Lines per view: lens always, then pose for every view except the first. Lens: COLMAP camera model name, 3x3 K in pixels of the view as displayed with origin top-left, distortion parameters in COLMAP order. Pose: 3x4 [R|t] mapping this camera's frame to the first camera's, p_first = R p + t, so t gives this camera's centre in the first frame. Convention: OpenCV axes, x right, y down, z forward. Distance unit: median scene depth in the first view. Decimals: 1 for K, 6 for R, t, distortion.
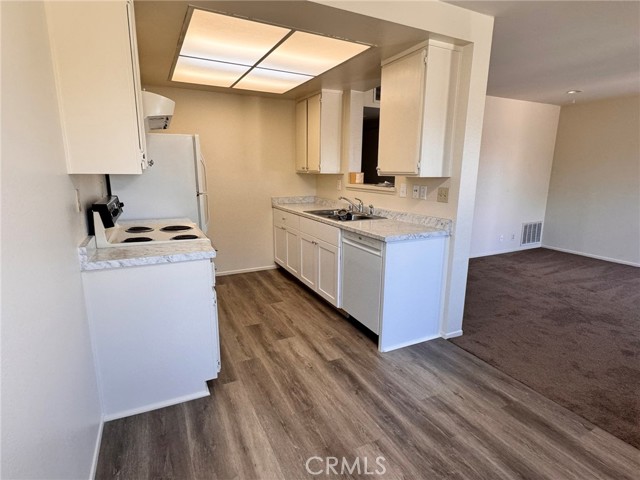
lens RADIAL K [[342.6, 0, 320.0], [0, 342.6, 240.0], [0, 0, 1]] dist [-0.000091, -0.000417]
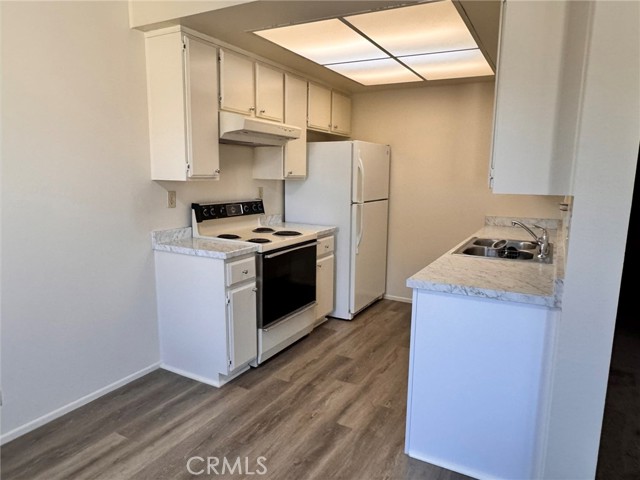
lens RADIAL K [[425.5, 0, 320.0], [0, 425.5, 240.0], [0, 0, 1]] dist [0.001620, 0.000708]
pose [[0.575313, 0.126615, -0.808074, 0.805905], [-0.170564, 0.984798, 0.032872, -0.088506], [0.799952, 0.118916, 0.588164, 0.388953]]
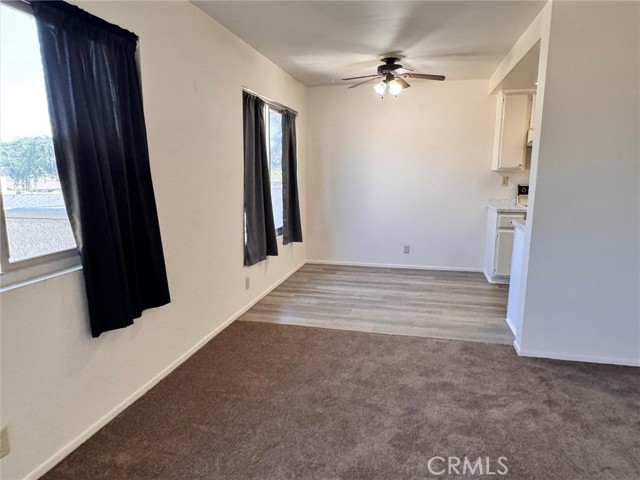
lens RADIAL K [[425.5, 0, 320.0], [0, 425.5, 240.0], [0, 0, 1]] dist [0.001620, 0.000708]
pose [[-0.639150, 0.115746, -0.760323, 1.951910], [-0.162895, 0.945807, 0.280917, -0.281004], [0.751633, 0.303401, -0.585658, 1.500584]]
